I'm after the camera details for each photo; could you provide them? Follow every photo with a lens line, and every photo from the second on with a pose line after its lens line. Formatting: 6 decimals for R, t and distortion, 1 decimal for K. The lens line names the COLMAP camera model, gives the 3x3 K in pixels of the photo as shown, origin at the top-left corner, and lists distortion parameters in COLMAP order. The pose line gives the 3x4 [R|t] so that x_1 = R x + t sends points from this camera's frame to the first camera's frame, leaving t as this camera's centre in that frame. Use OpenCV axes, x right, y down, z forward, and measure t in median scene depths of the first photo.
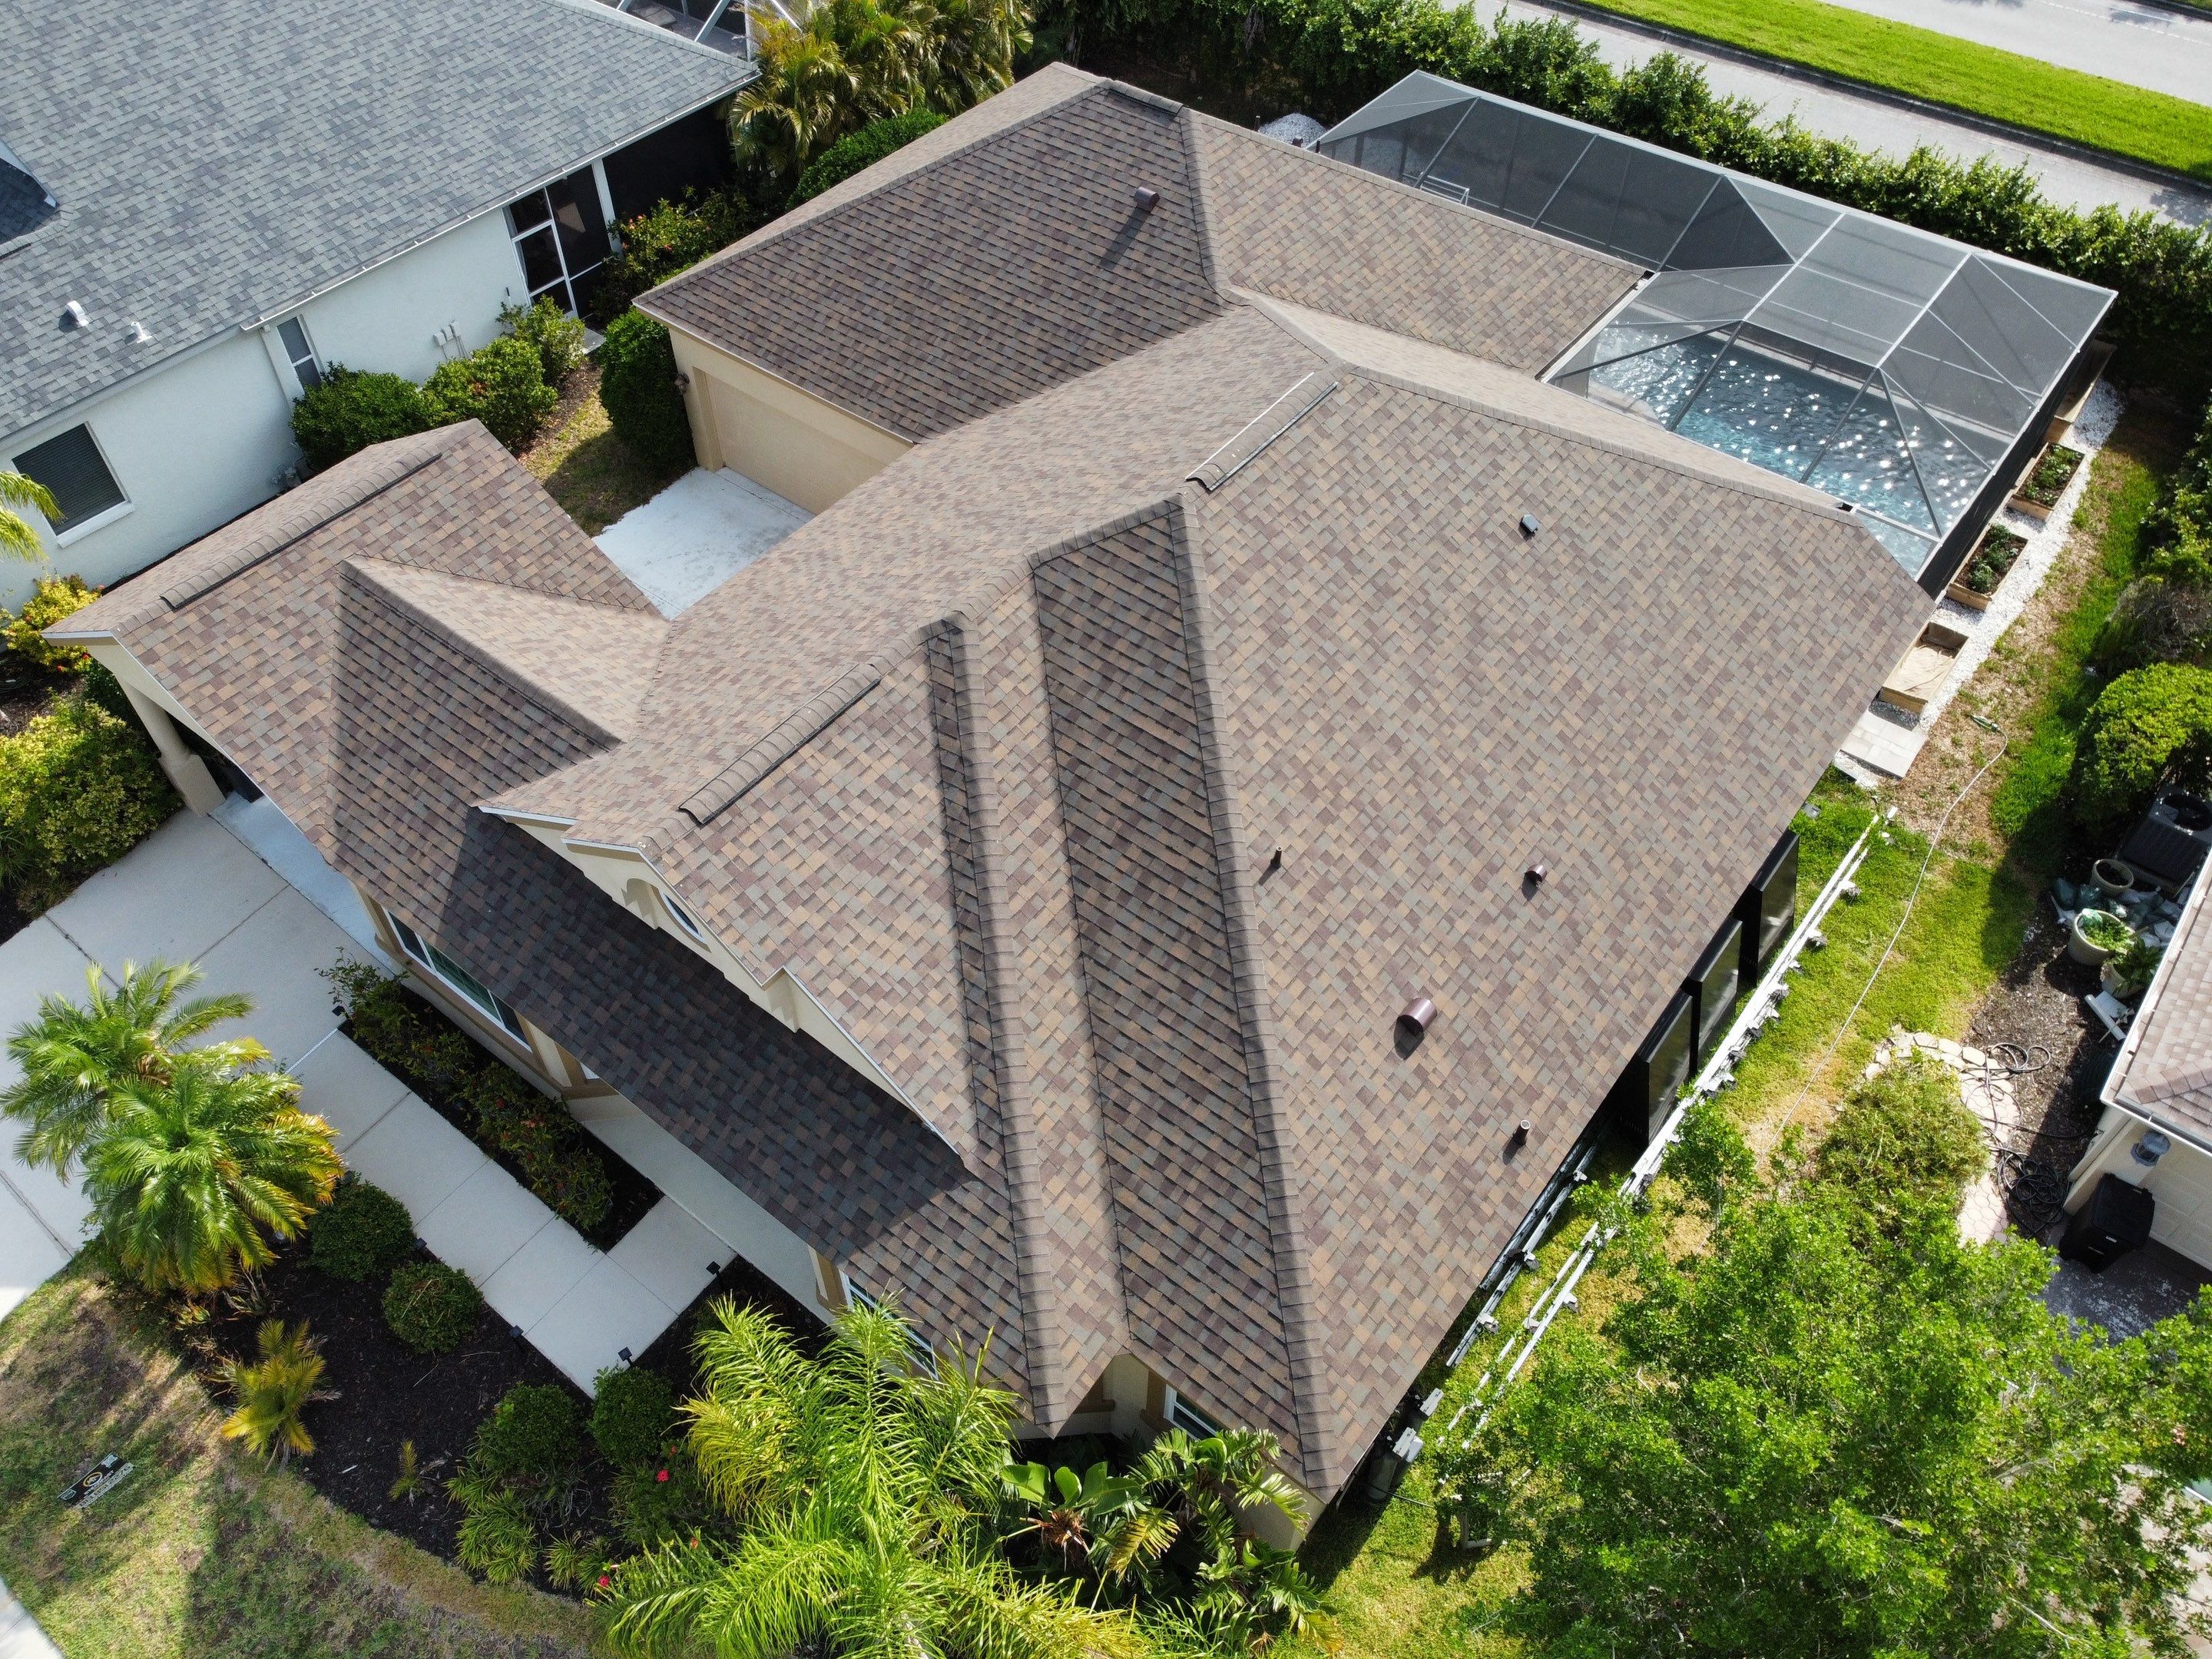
lens RADIAL K [[1672.3, 0, 1081.4], [0, 1672.3, 809.8], [0, 0, 1]] dist [0.003556, -0.010292]
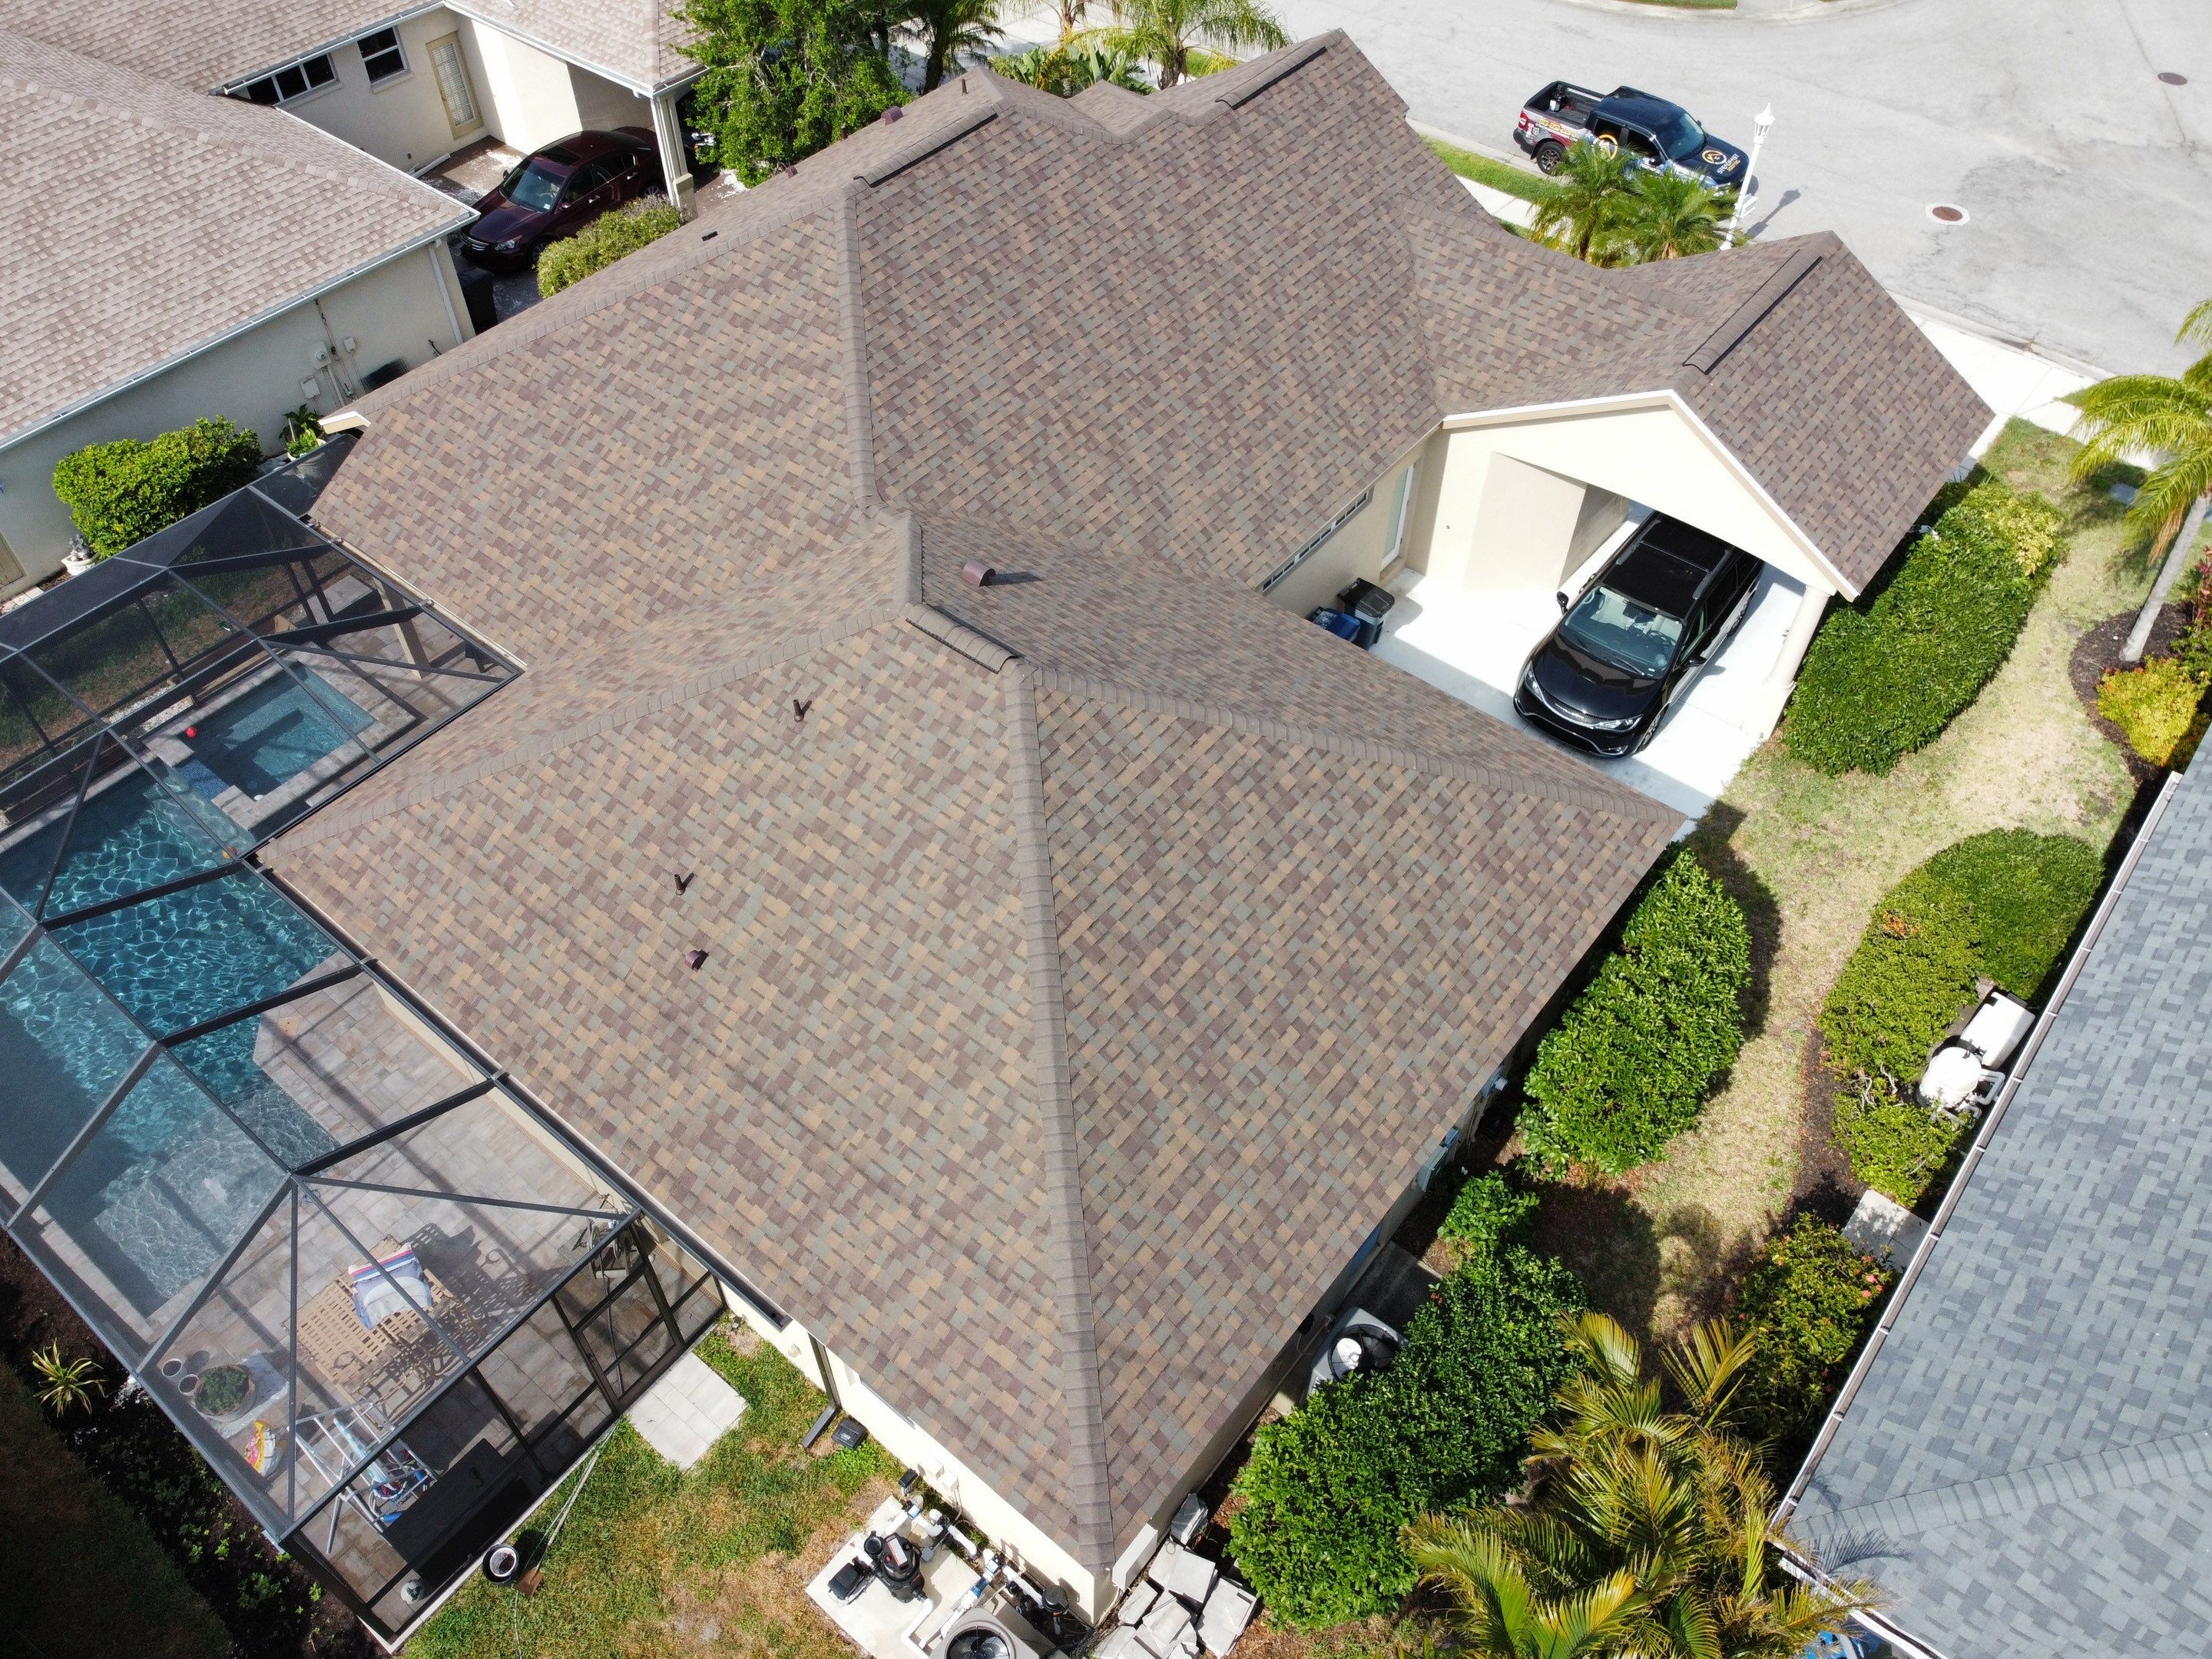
lens RADIAL K [[1672.3, 0, 1079.2], [0, 1672.3, 802.8], [0, 0, 1]] dist [0.003556, -0.010292]
pose [[-0.999773, -0.009253, 0.019197, -0.028042], [0.020147, -0.116800, 0.992951, -1.406892], [-0.006946, 0.993112, 0.116960, 1.249399]]
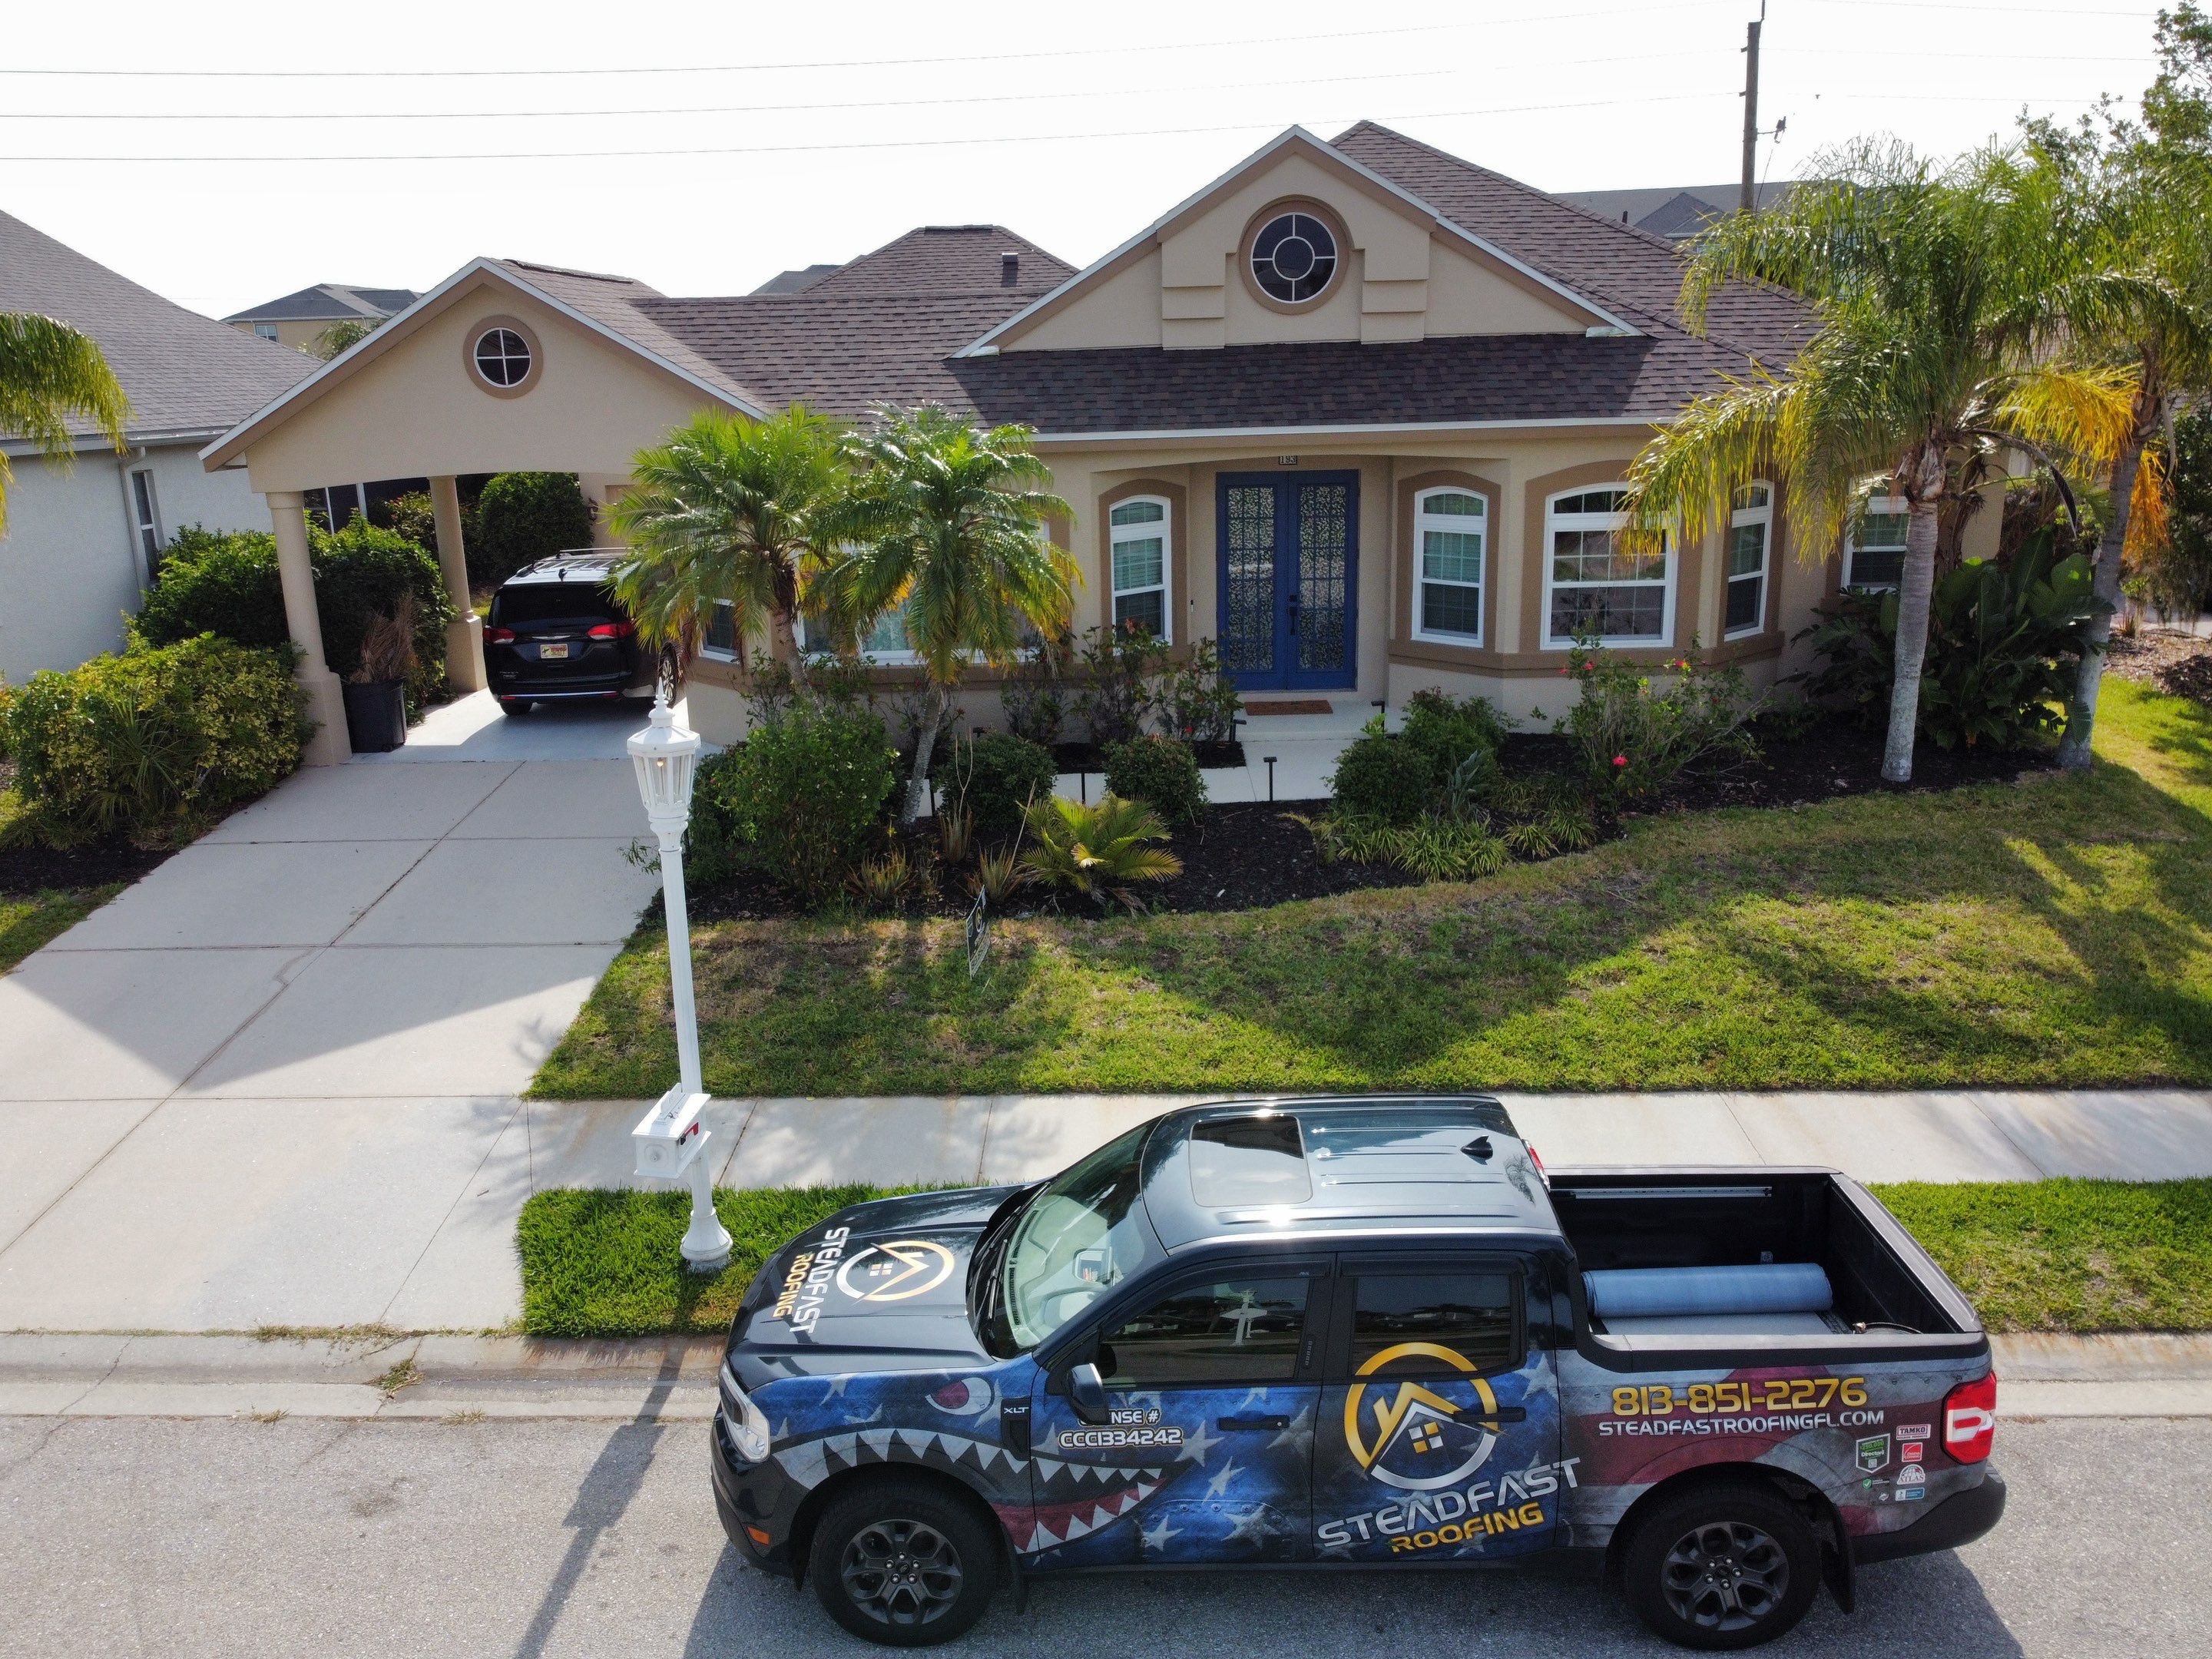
lens RADIAL K [[1672.3, 0, 1083.7], [0, 1672.3, 806.5], [0, 0, 1]] dist [0.003556, -0.010292]
pose [[0.807581, -0.169515, 0.564869, -0.836697], [0.455987, 0.786900, -0.415770, 0.597256], [-0.374017, 0.593341, 0.712782, 0.422430]]
